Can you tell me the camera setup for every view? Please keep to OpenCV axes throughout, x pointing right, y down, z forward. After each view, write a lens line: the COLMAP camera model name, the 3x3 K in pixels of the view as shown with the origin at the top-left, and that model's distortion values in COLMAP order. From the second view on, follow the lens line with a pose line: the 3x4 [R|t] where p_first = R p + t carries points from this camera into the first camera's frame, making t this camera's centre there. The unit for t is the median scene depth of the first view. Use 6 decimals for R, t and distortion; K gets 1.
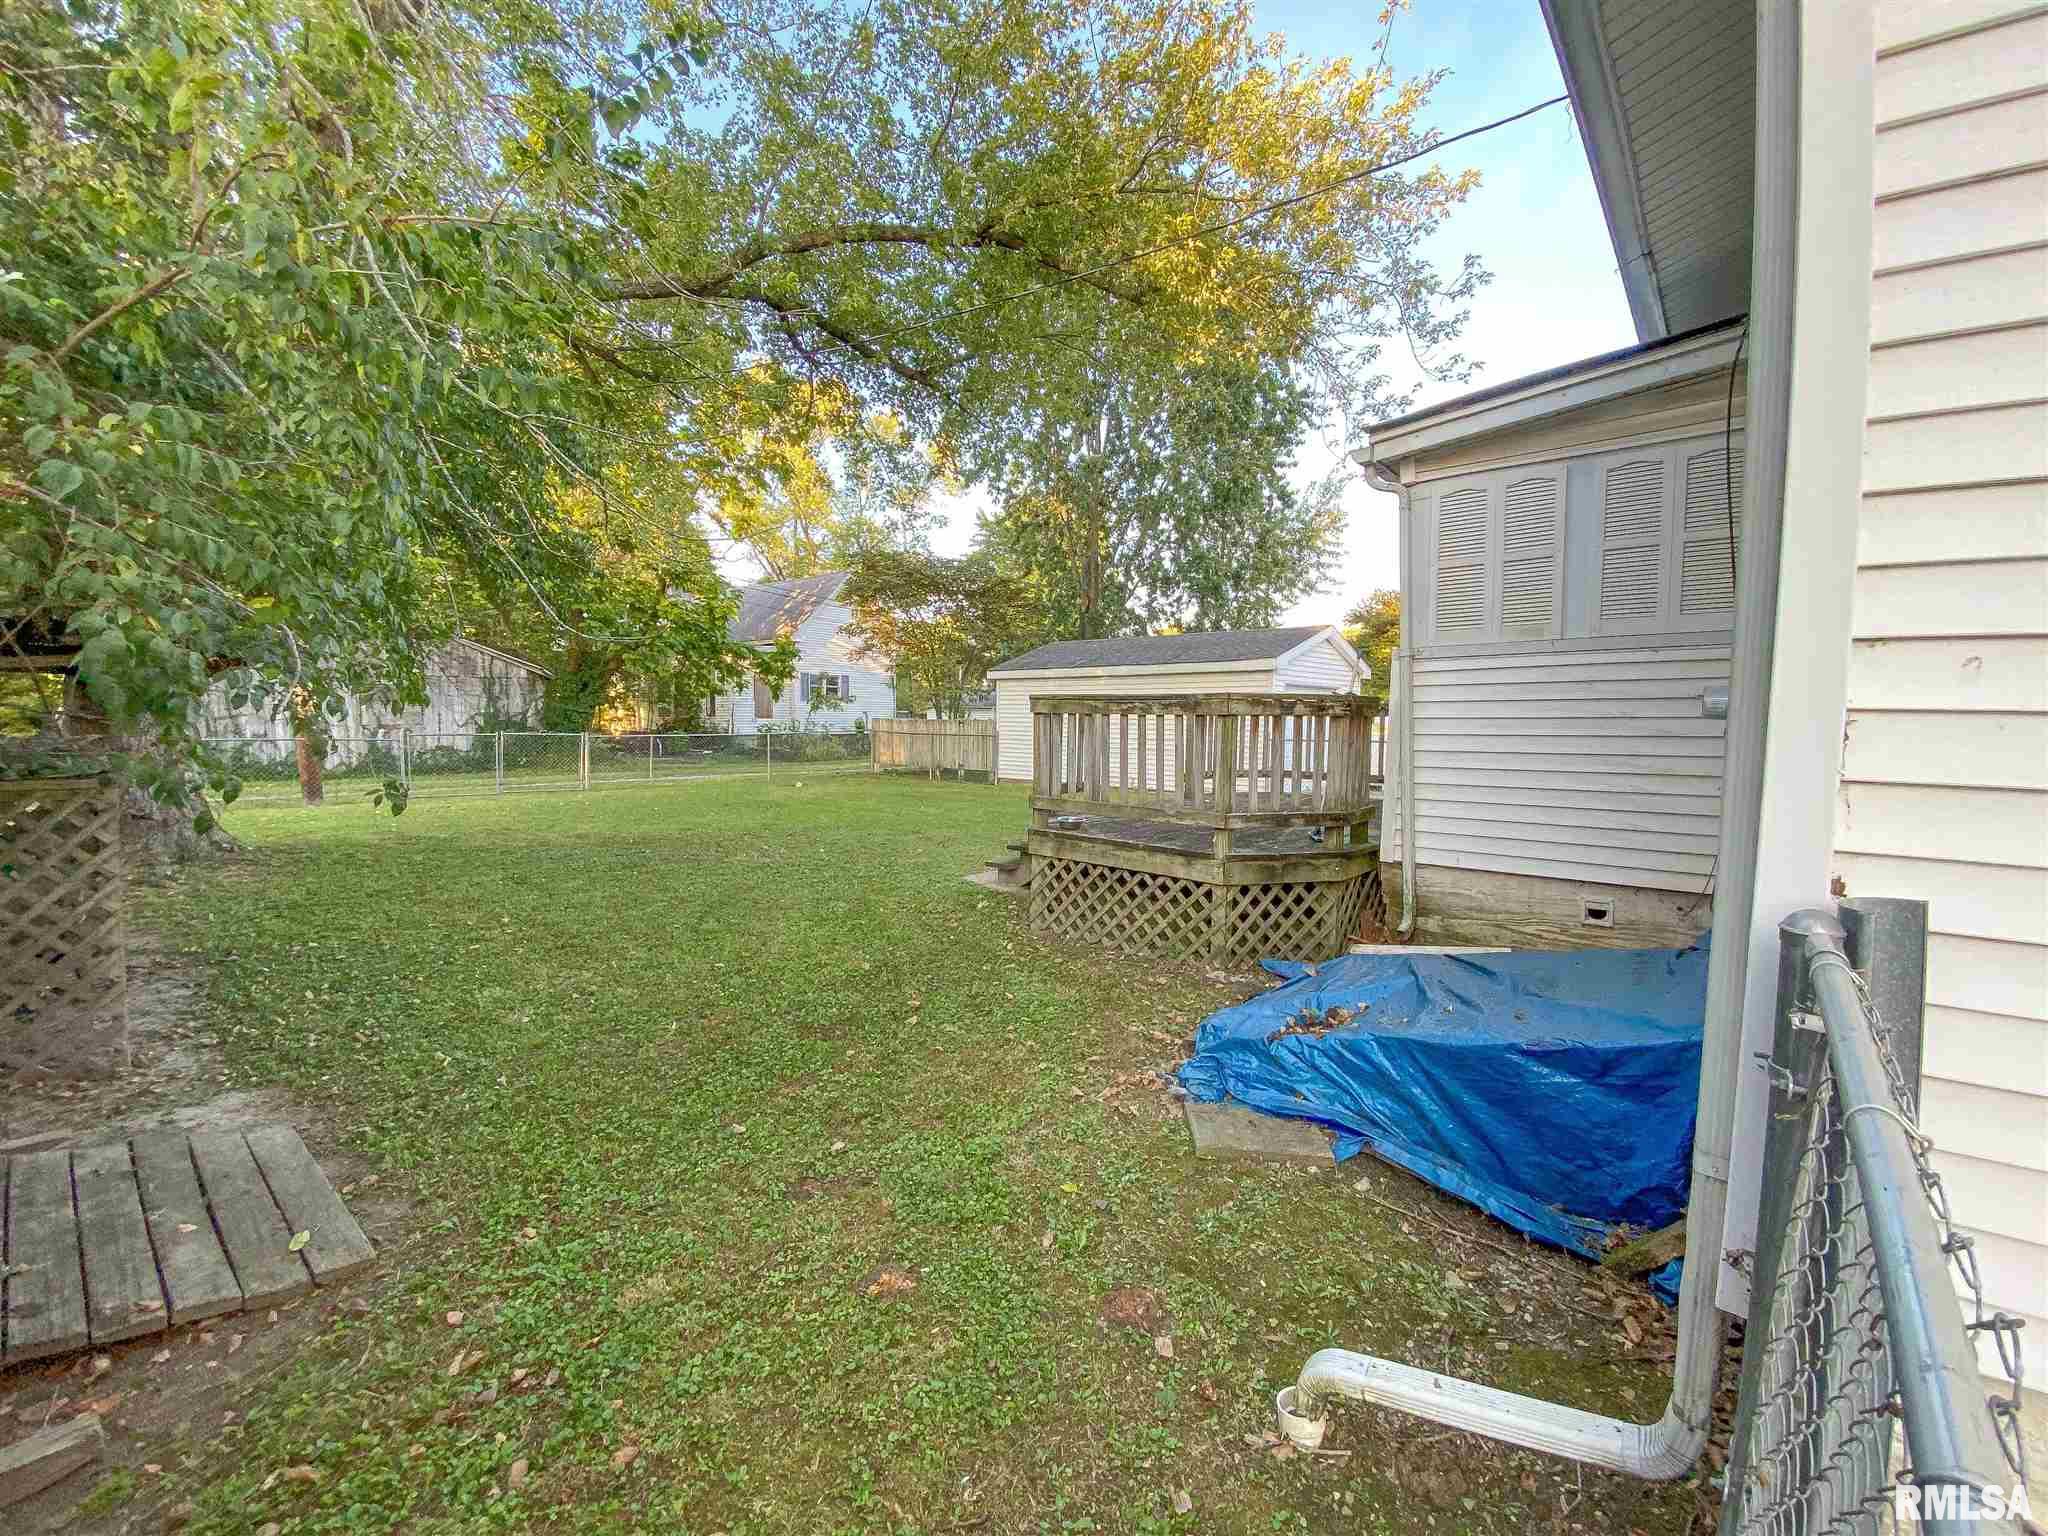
lens RADIAL K [[827.6, 0, 1043.1], [0, 827.6, 776.1], [0, 0, 1]] dist [-0.008571, -0.009444]
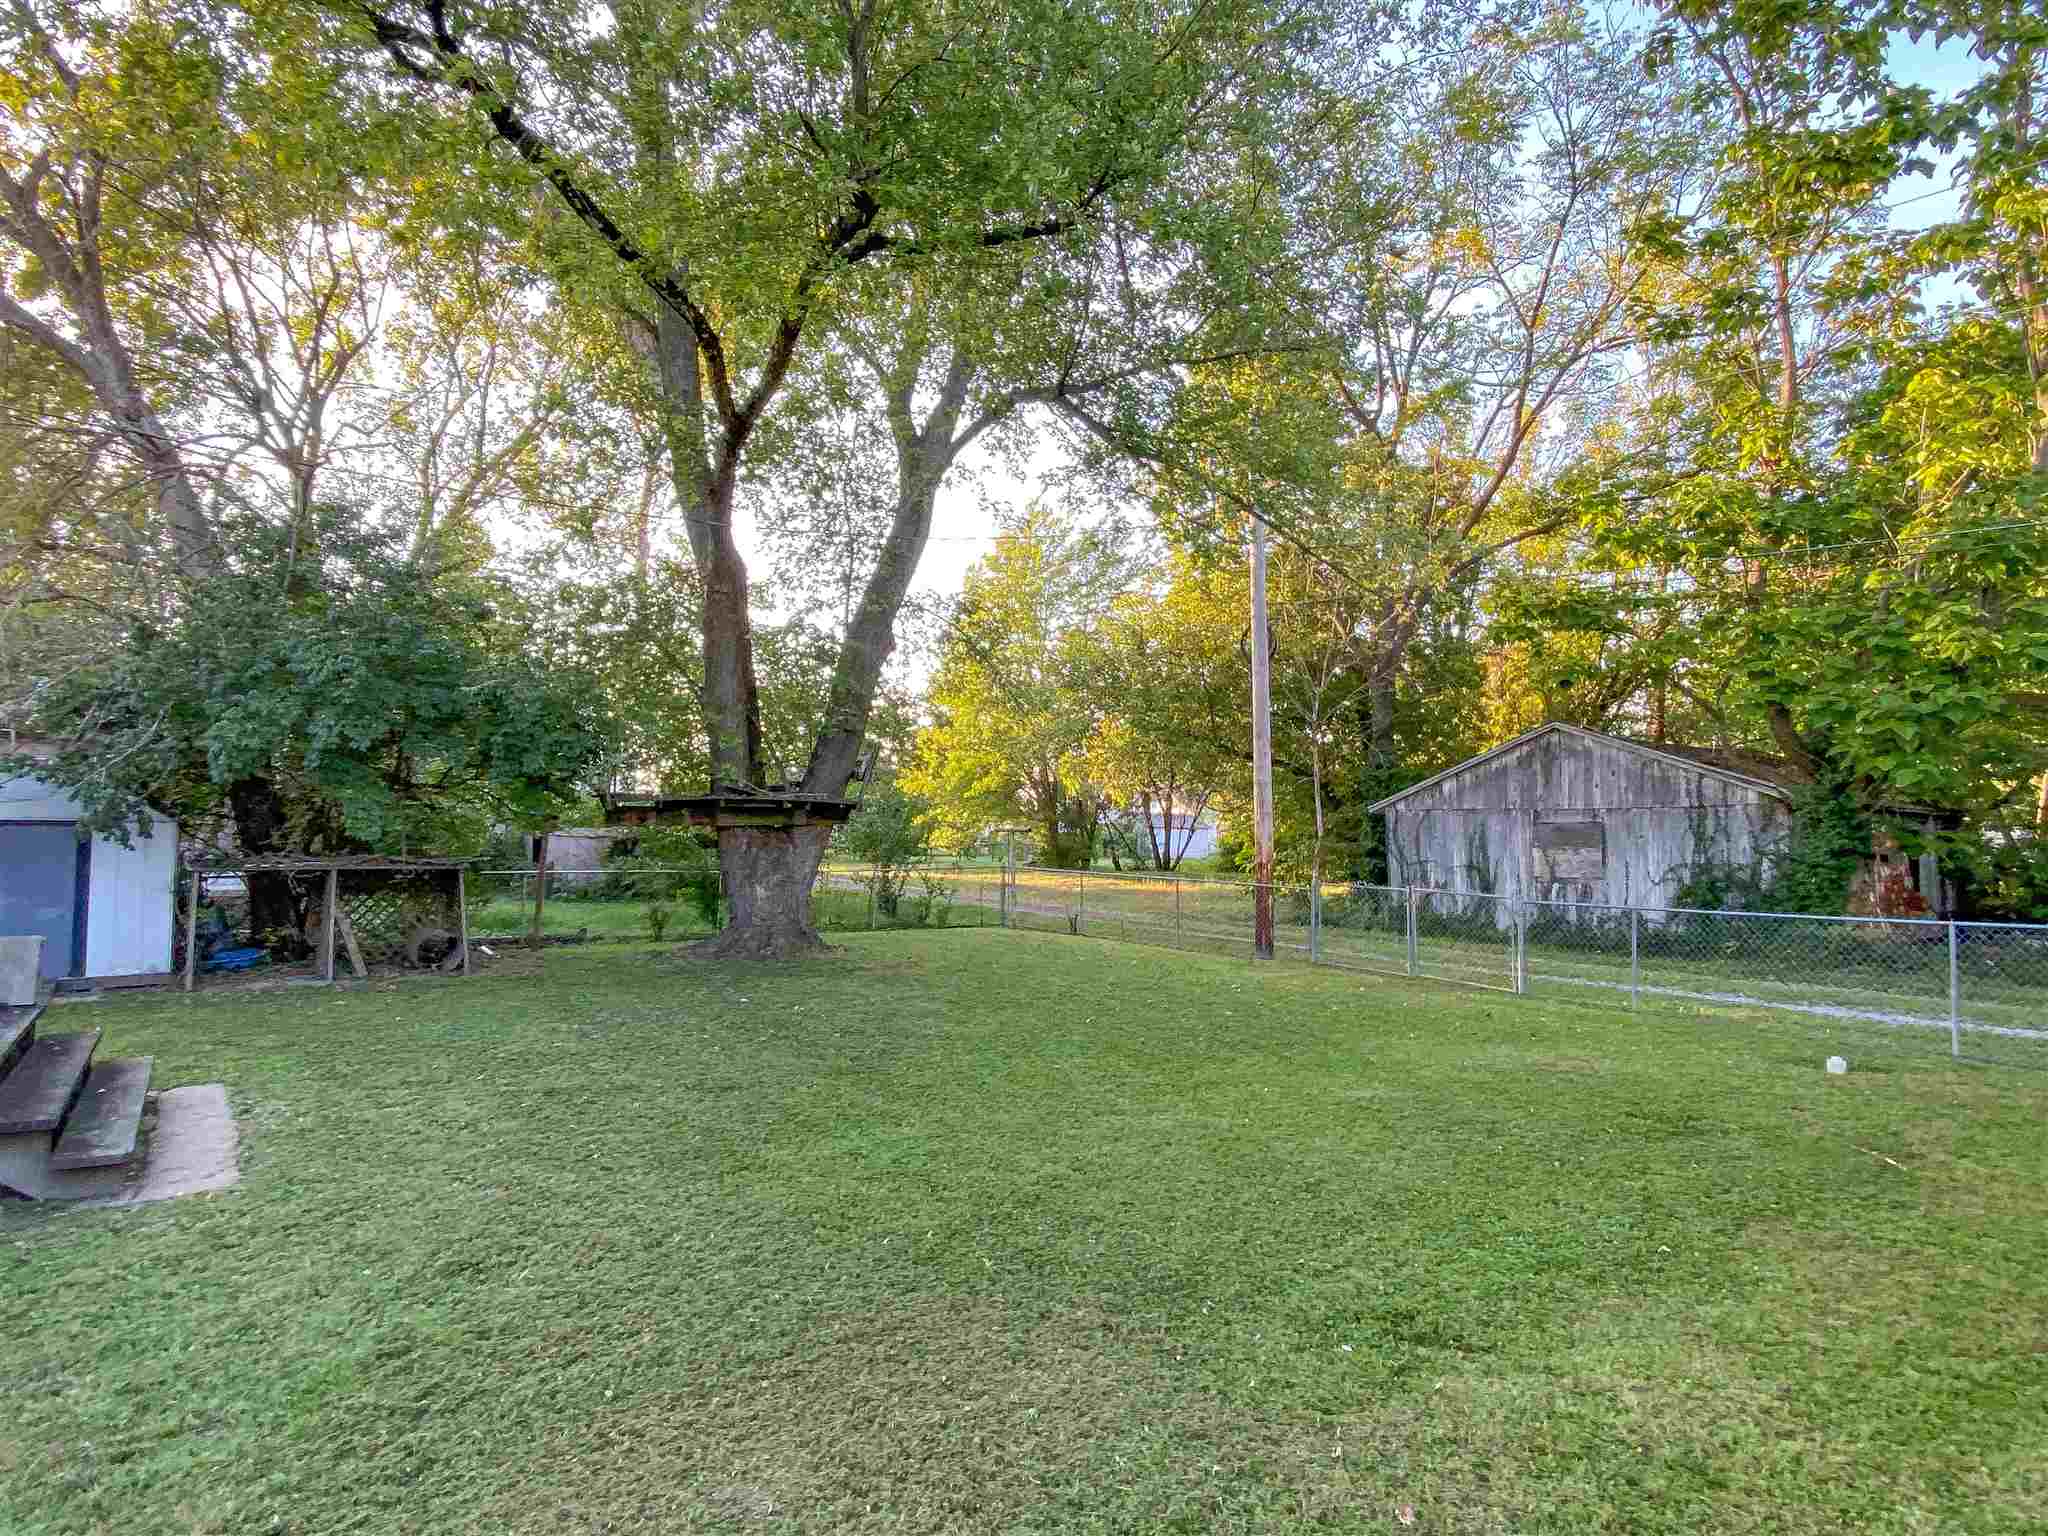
lens RADIAL K [[1073.0, 0, 1025.1], [0, 1073.0, 779.5], [0, 0, 1]] dist [0.014363, -0.019839]
pose [[-0.259782, -0.068298, -0.963249, 0.735535], [-0.092744, 0.994649, -0.045512, -0.169170], [0.961203, 0.077513, -0.264726, 2.174377]]
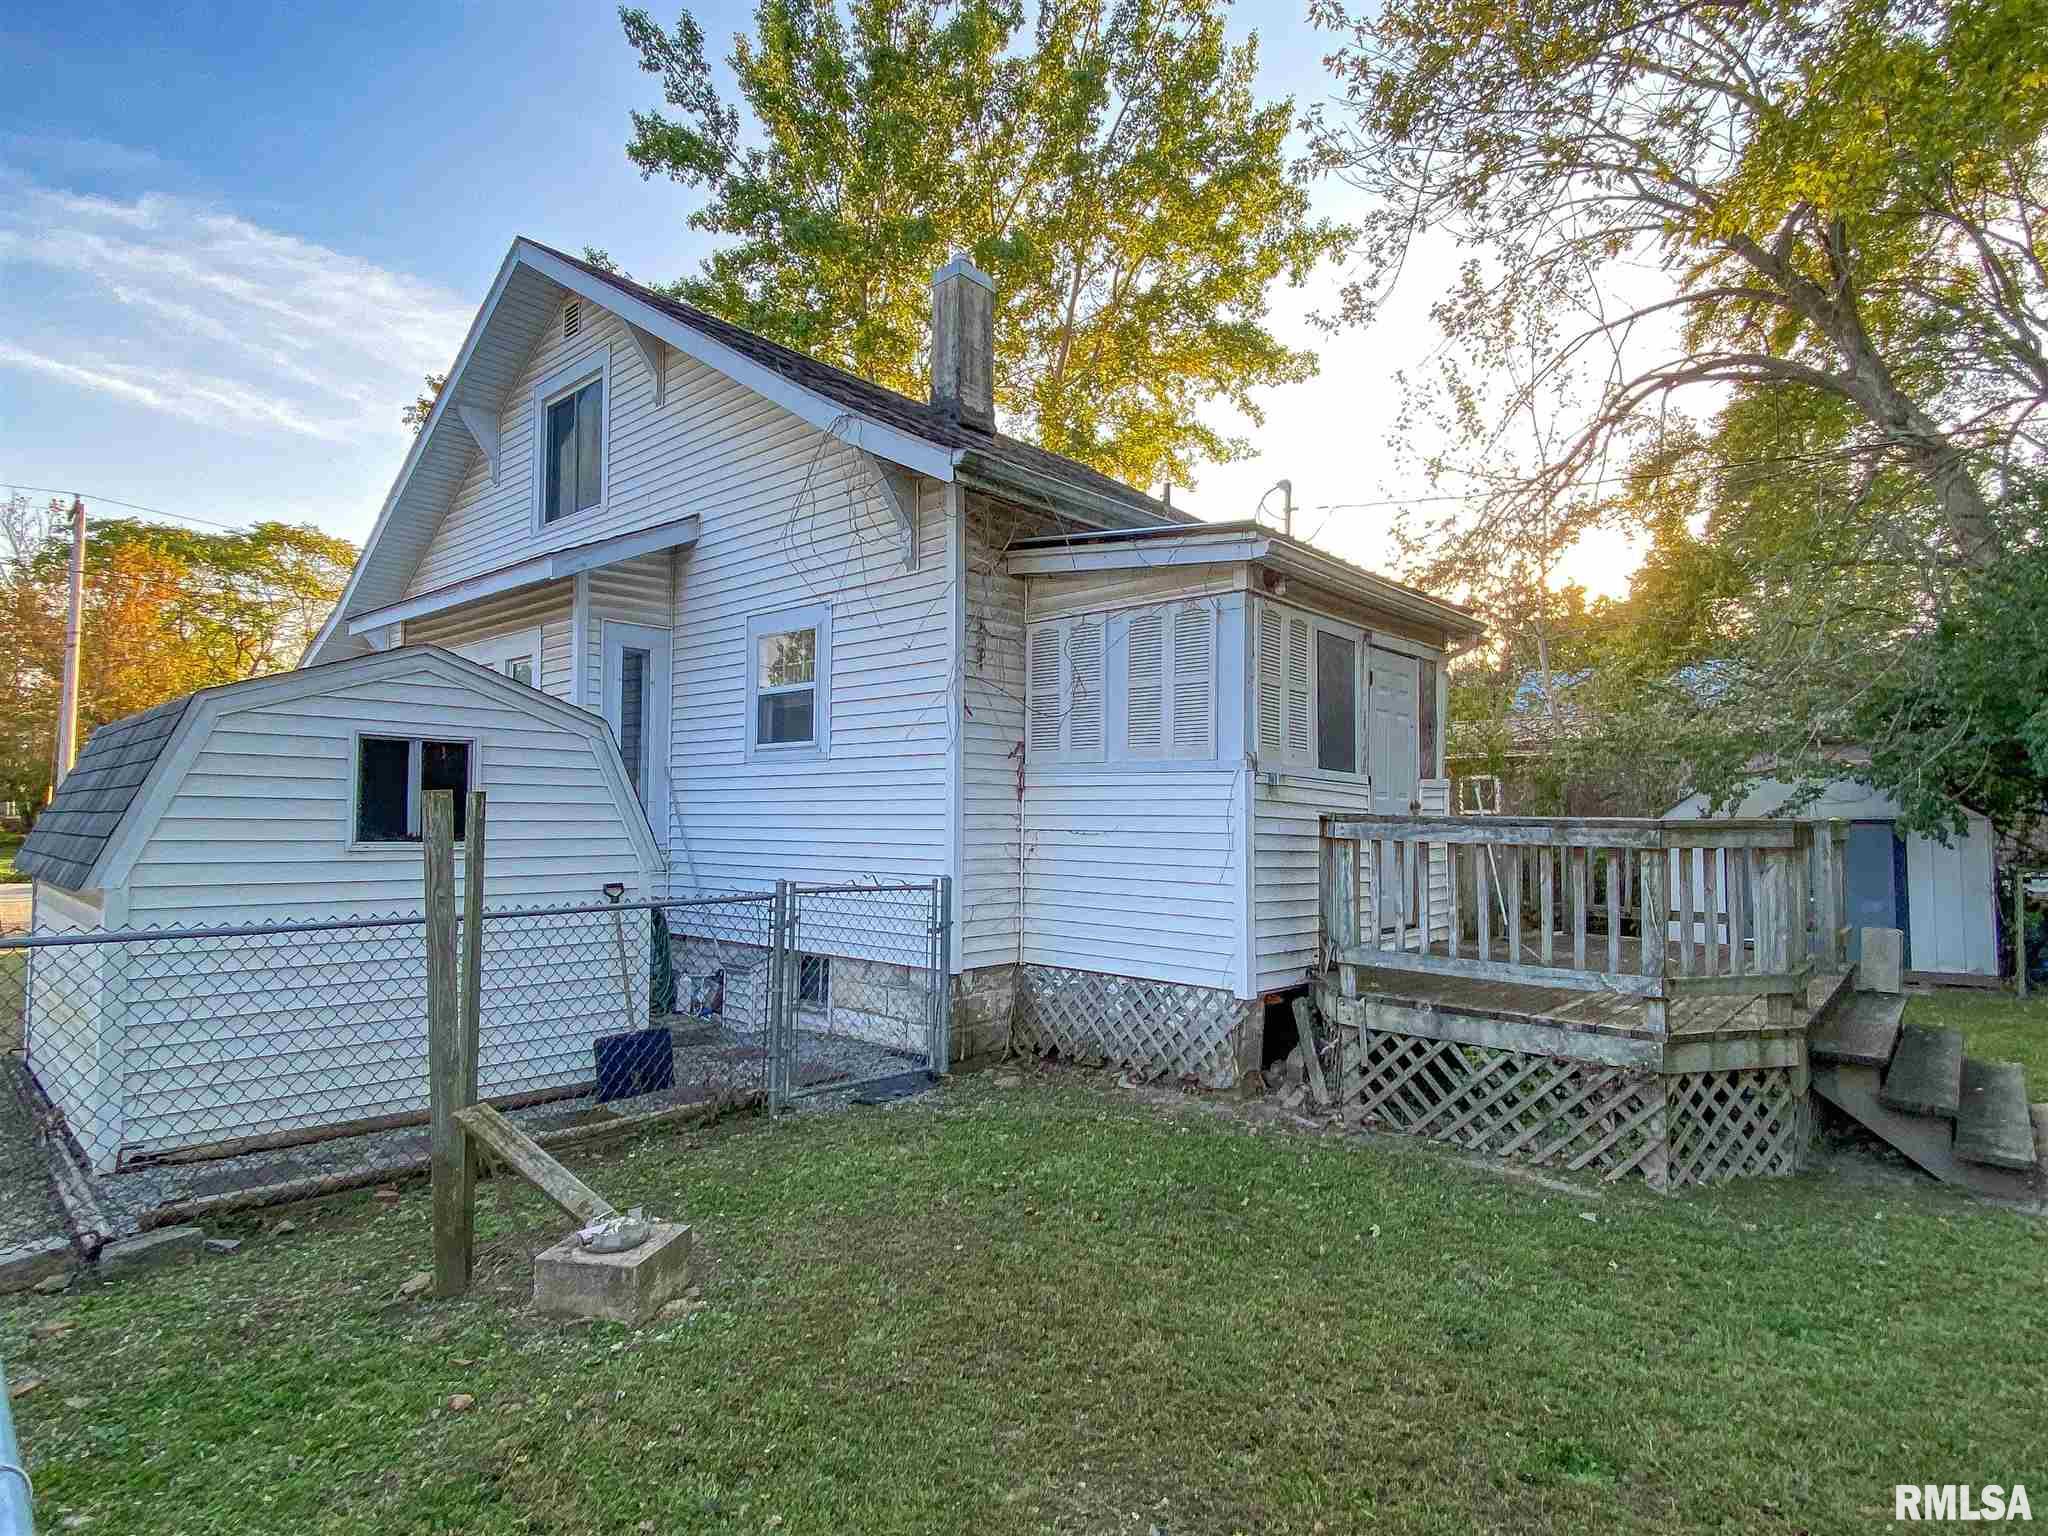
lens RADIAL K [[1073.0, 0, 1017.2], [0, 1073.0, 772.6], [0, 0, 1]] dist [0.014363, -0.019839]
pose [[-0.997541, -0.013812, 0.068715, 0.807954], [-0.011135, 0.999170, 0.039192, -0.173383], [-0.069199, 0.038330, -0.996866, 2.162009]]
